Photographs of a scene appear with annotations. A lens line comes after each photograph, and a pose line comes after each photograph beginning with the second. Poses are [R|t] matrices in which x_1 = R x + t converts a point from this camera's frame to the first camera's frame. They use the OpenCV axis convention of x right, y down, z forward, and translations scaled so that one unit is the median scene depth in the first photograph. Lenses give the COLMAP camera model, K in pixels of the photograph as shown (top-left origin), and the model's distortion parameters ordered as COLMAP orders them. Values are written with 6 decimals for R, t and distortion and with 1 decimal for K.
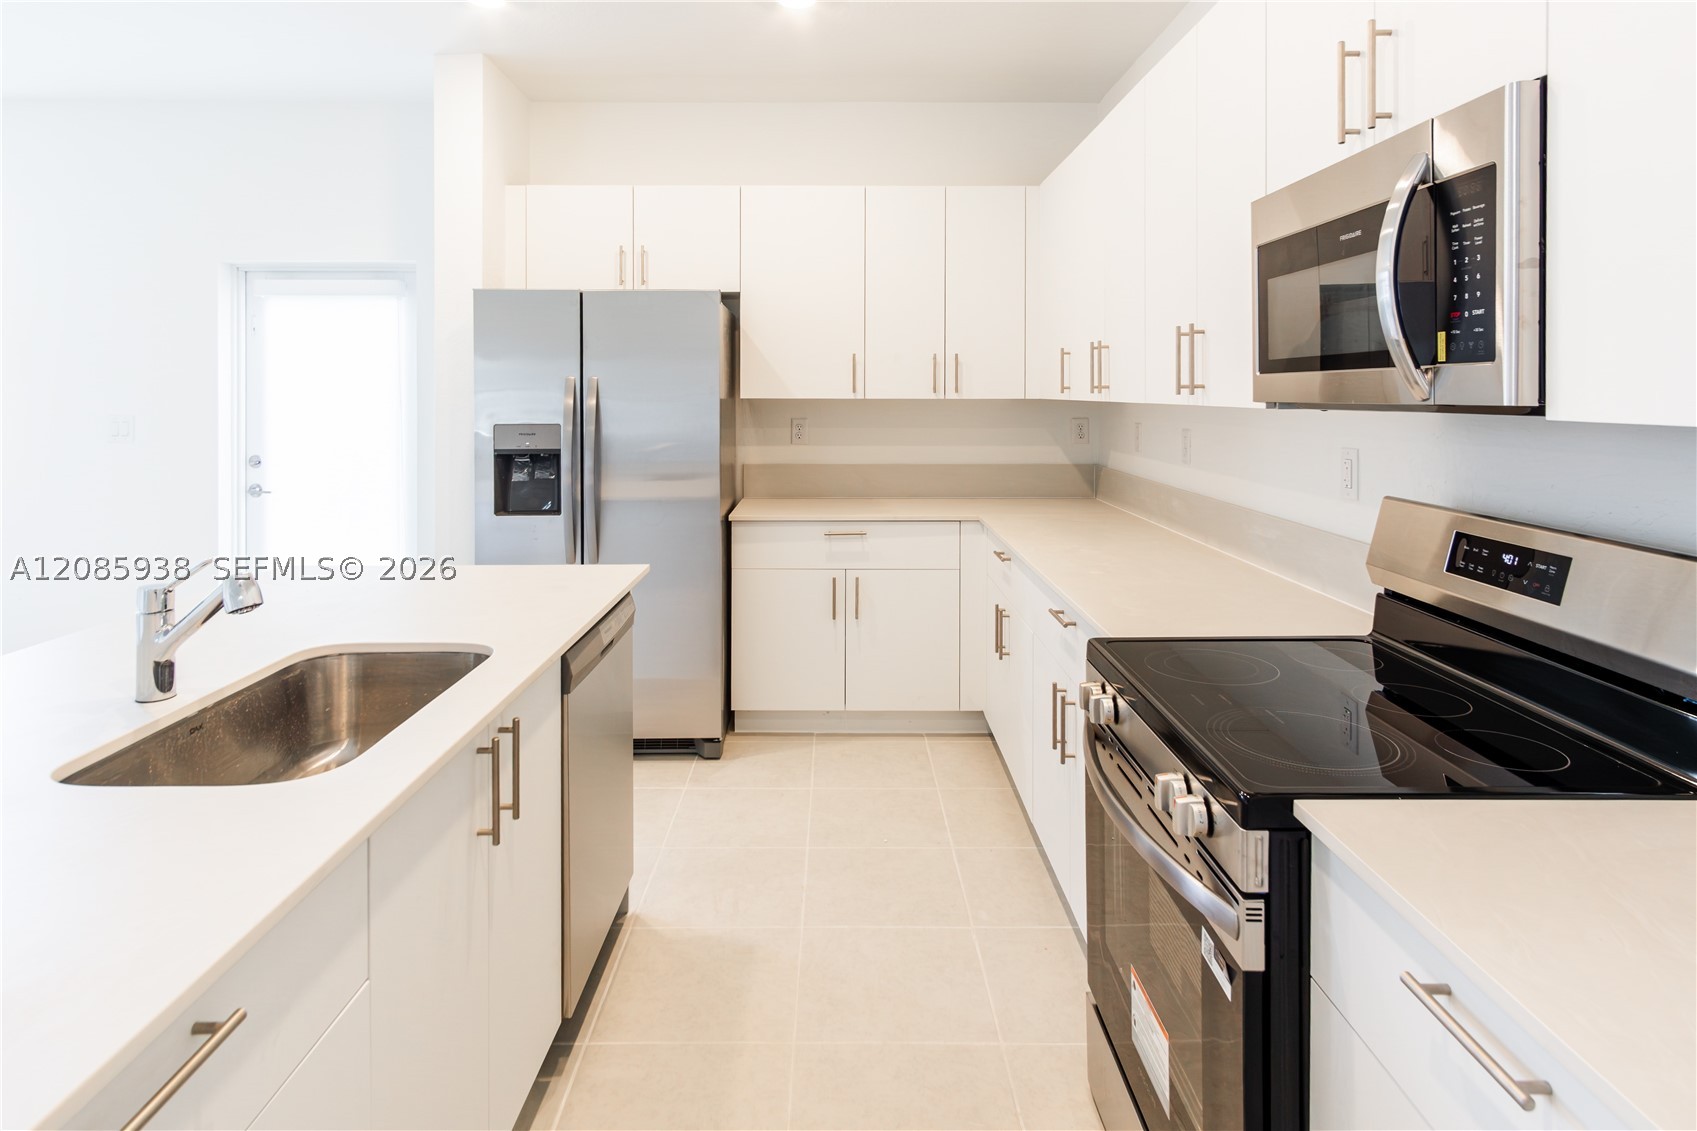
lens RADIAL K [[973.7, 0, 856.8], [0, 973.7, 397.1], [0, 0, 1]] dist [0.002392, 0.000848]
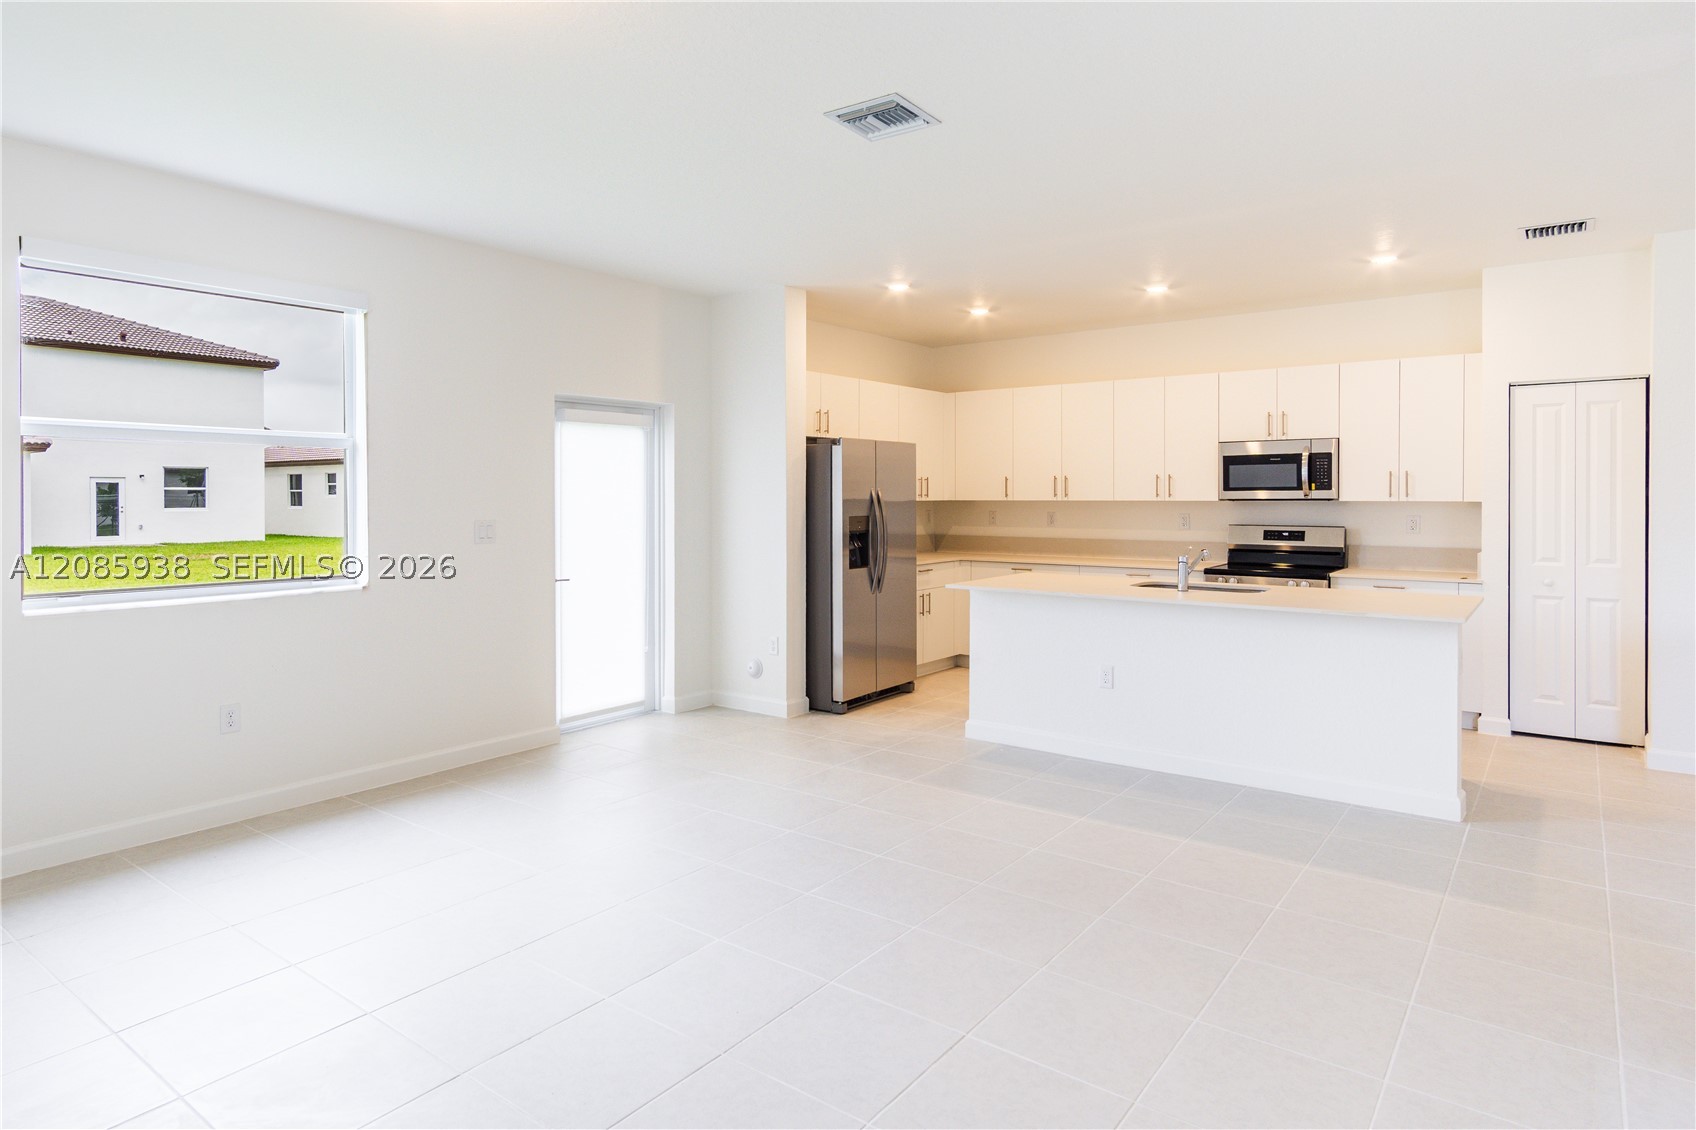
lens RADIAL K [[995.0, 0, 820.3], [0, 995.0, 501.2], [0, 0, 1]] dist [0.008925, 0.000735]
pose [[0.611612, -0.007495, 0.791123, -2.514161], [0.008106, 0.999962, 0.003206, -0.007554], [-0.791117, 0.004452, 0.611649, -0.052850]]
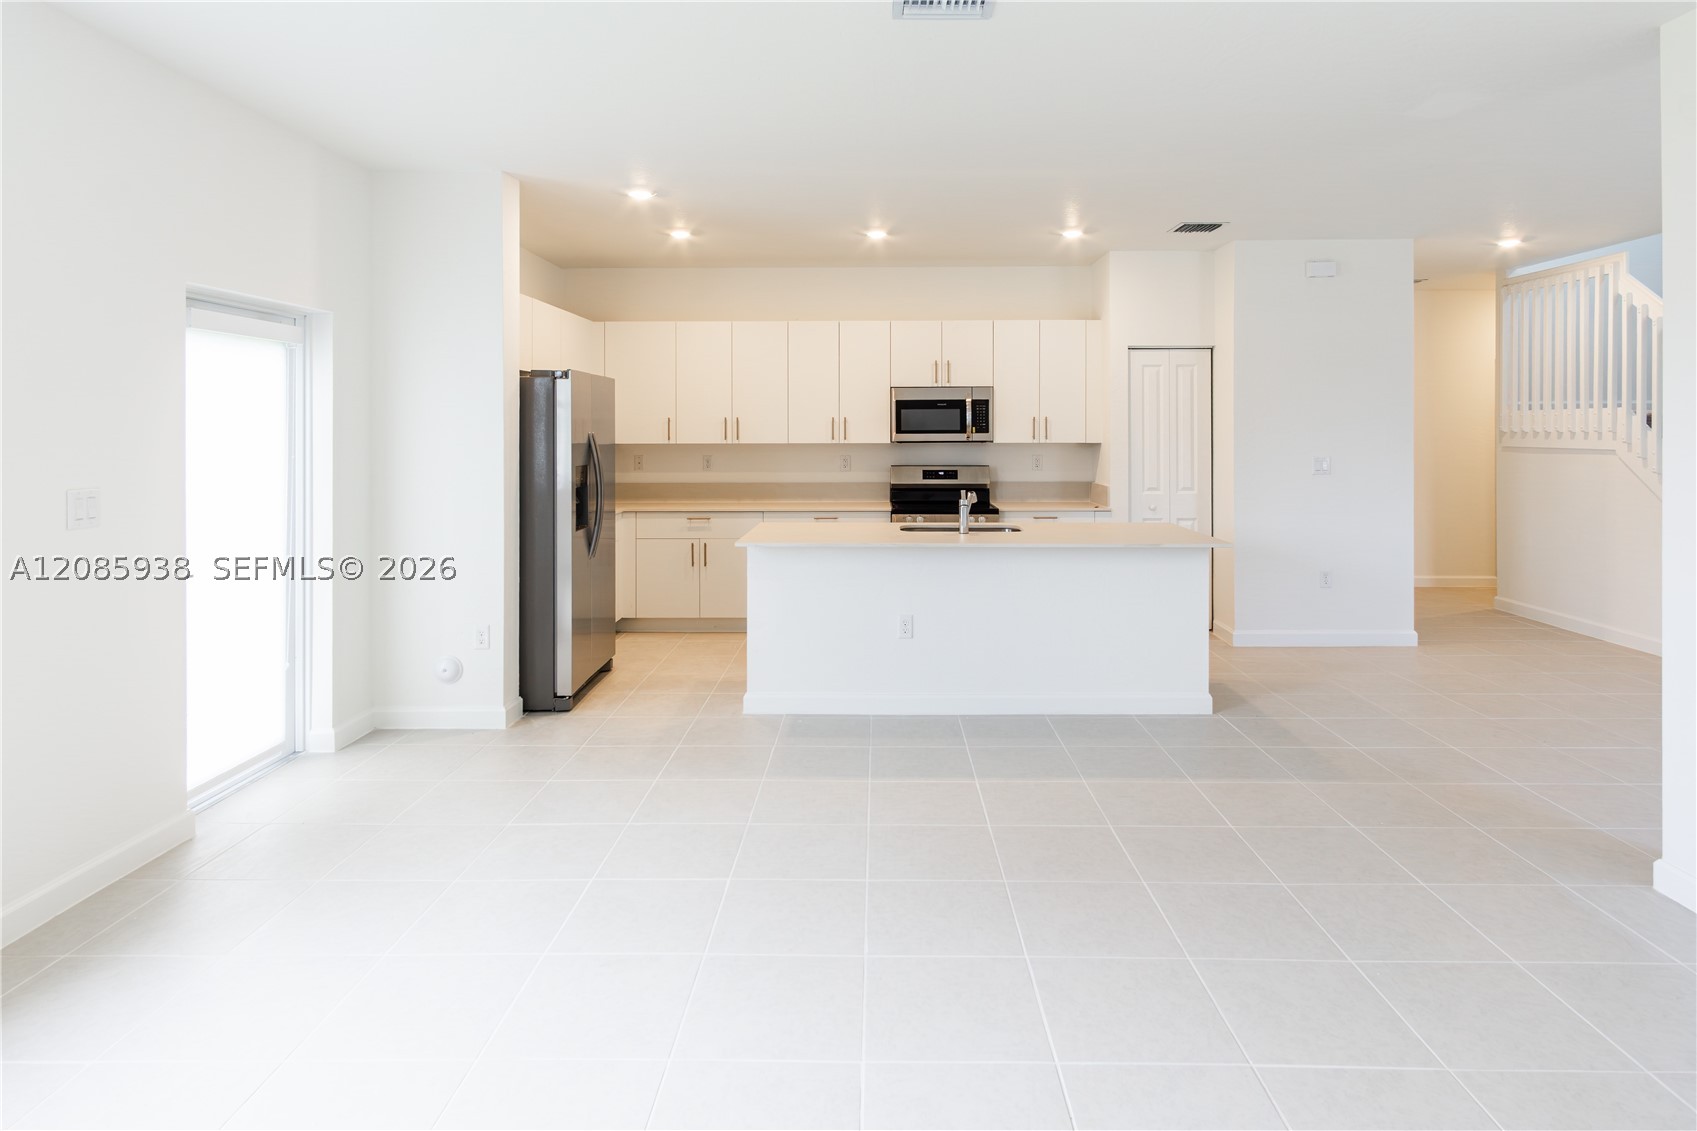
lens RADIAL K [[985.6, 0, 882.1], [0, 985.6, 425.1], [0, 0, 1]] dist [0.016765, -0.000037]
pose [[0.003976, 0.004785, 0.999981, -2.515081], [0.008525, 0.999952, -0.004819, -0.029254], [-0.999956, 0.008544, 0.003935, 0.767989]]
